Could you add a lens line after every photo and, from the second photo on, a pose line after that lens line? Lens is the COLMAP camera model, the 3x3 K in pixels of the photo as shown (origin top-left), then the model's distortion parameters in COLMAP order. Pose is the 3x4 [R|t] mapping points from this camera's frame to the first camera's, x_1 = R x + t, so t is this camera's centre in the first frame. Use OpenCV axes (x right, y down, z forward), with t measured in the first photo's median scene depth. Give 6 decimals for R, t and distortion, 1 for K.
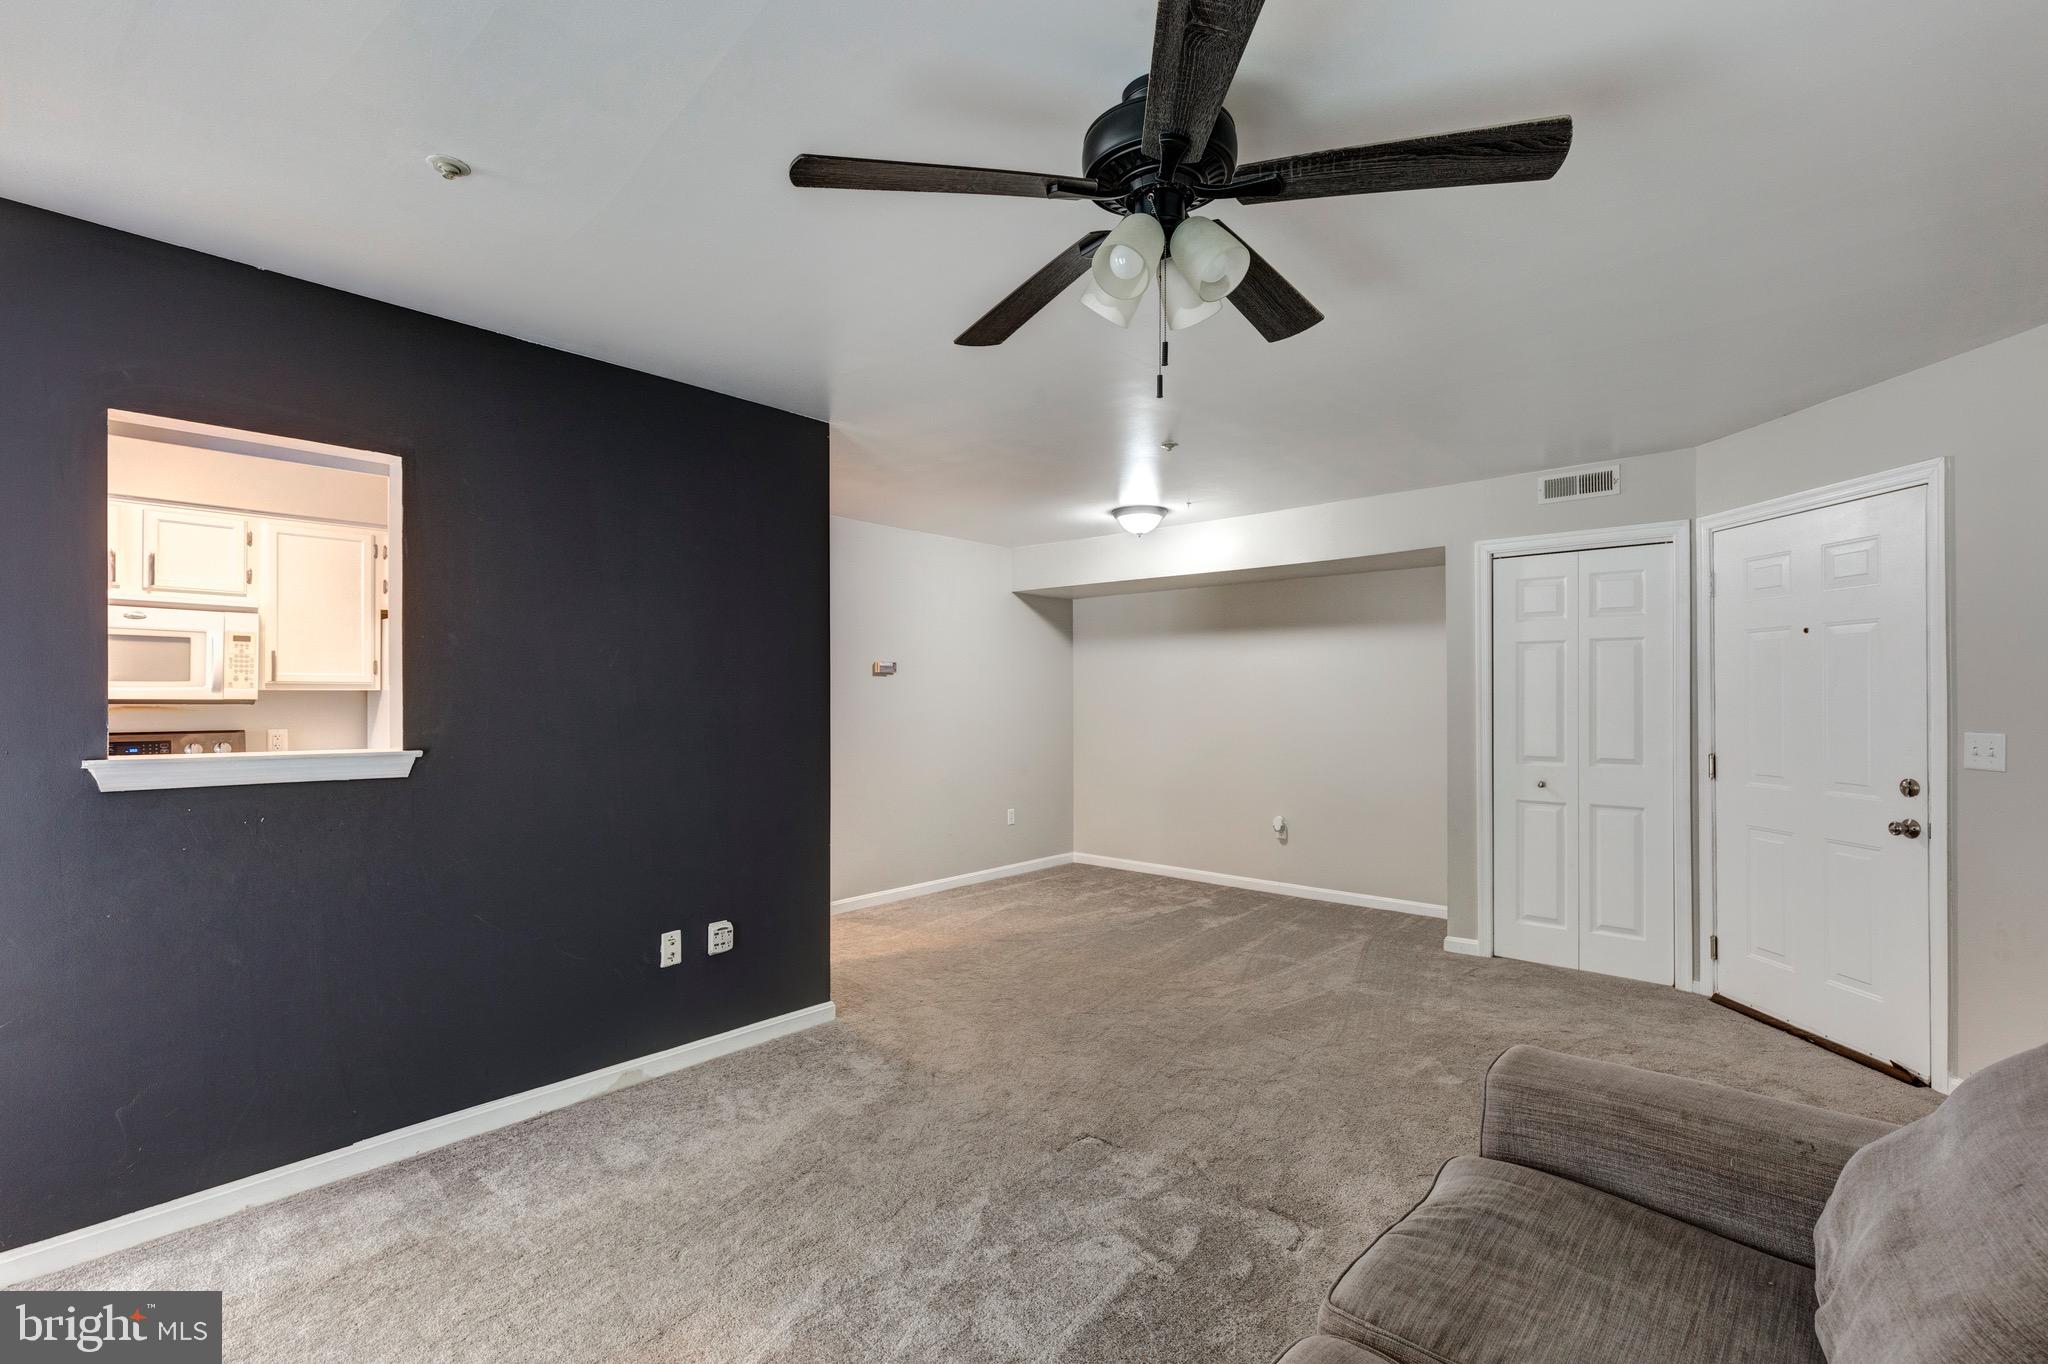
lens RADIAL K [[928.6, 0, 1016.8], [0, 928.6, 683.5], [0, 0, 1]] dist [0.009130, -0.000680]
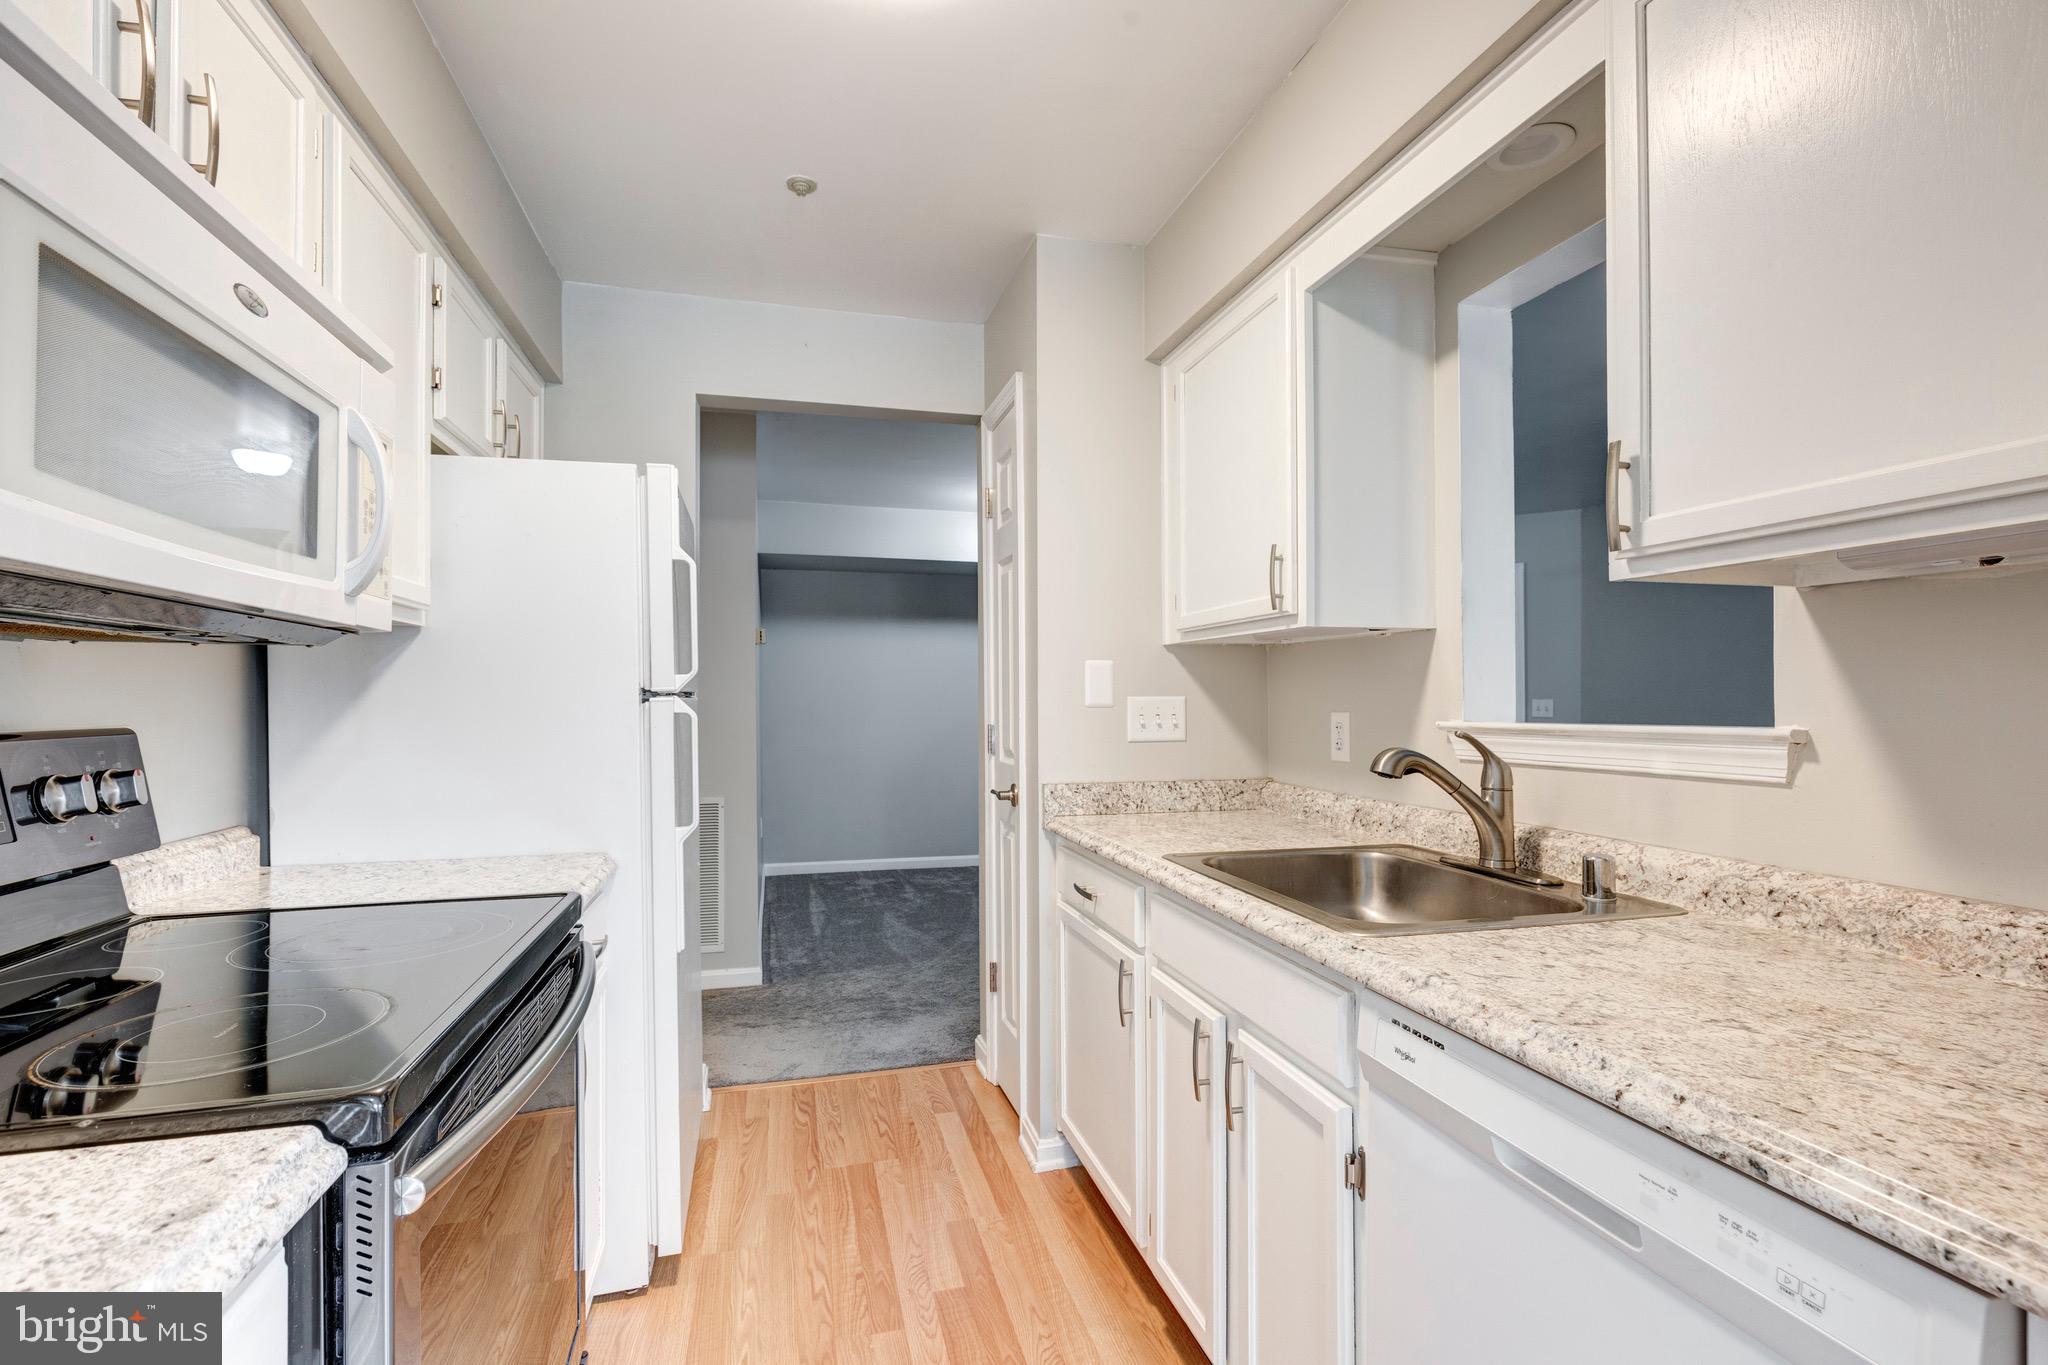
lens RADIAL K [[915.5, 0, 1016.7], [0, 915.5, 690.5], [0, 0, 1]] dist [0.006780, -0.000709]
pose [[0.558544, 0.007912, 0.829437, -0.947535], [-0.010904, 0.999938, -0.002195, 0.036219], [-0.829403, -0.007818, 0.558596, 0.606614]]
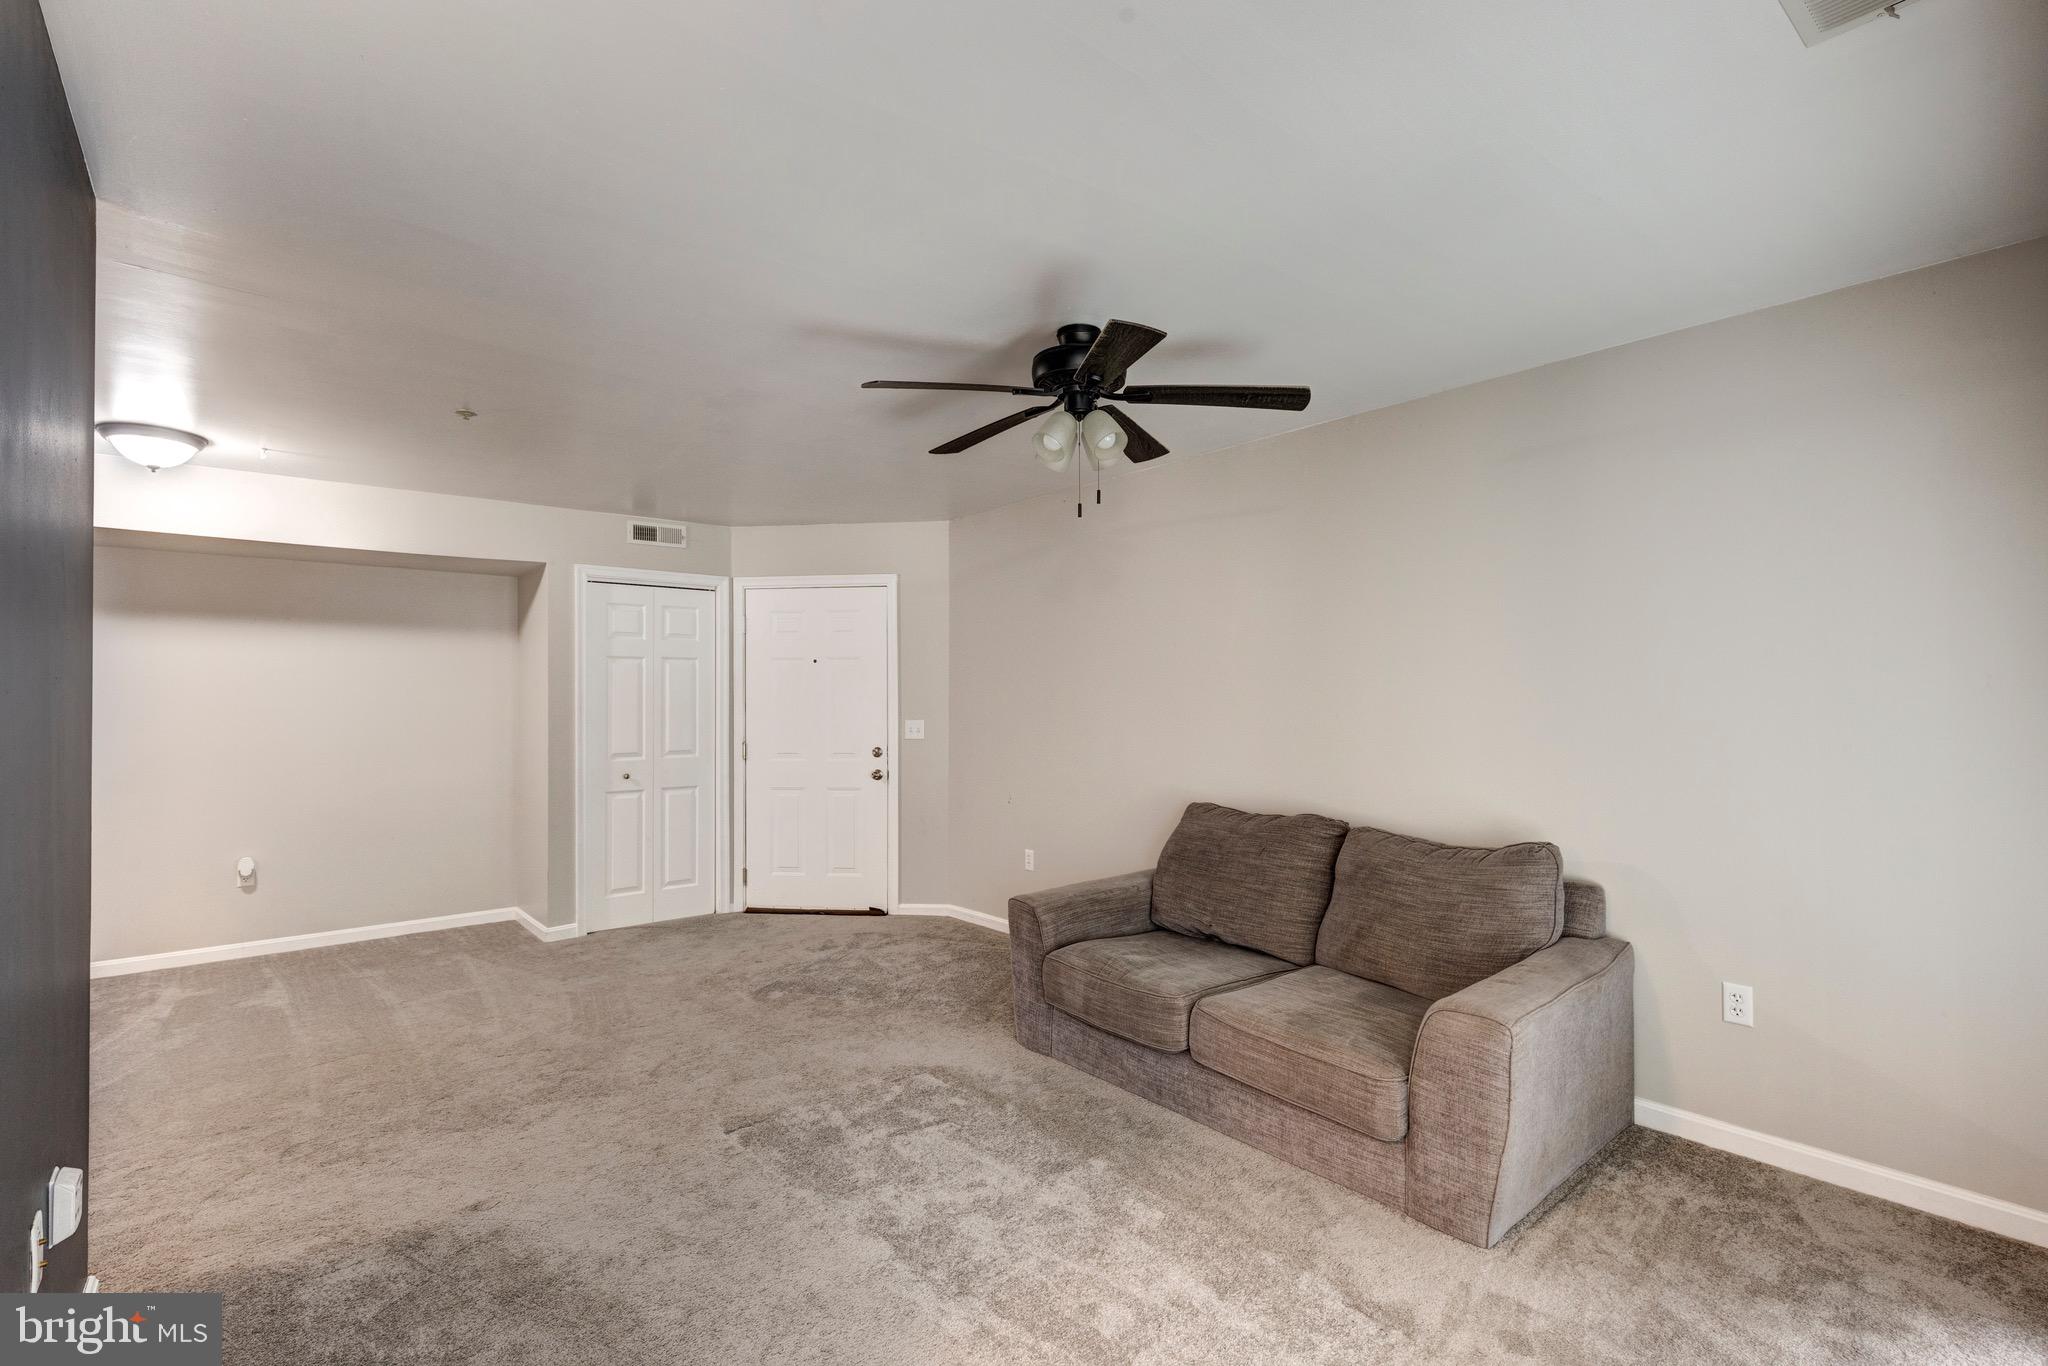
lens RADIAL K [[915.5, 0, 1016.7], [0, 915.5, 691.0], [0, 0, 1]] dist [0.006780, -0.000709]
pose [[0.150575, 0.012418, 0.988521, -0.593261], [-0.007391, 0.999907, -0.011435, 0.008898], [-0.988571, -0.005584, 0.150652, 0.368444]]
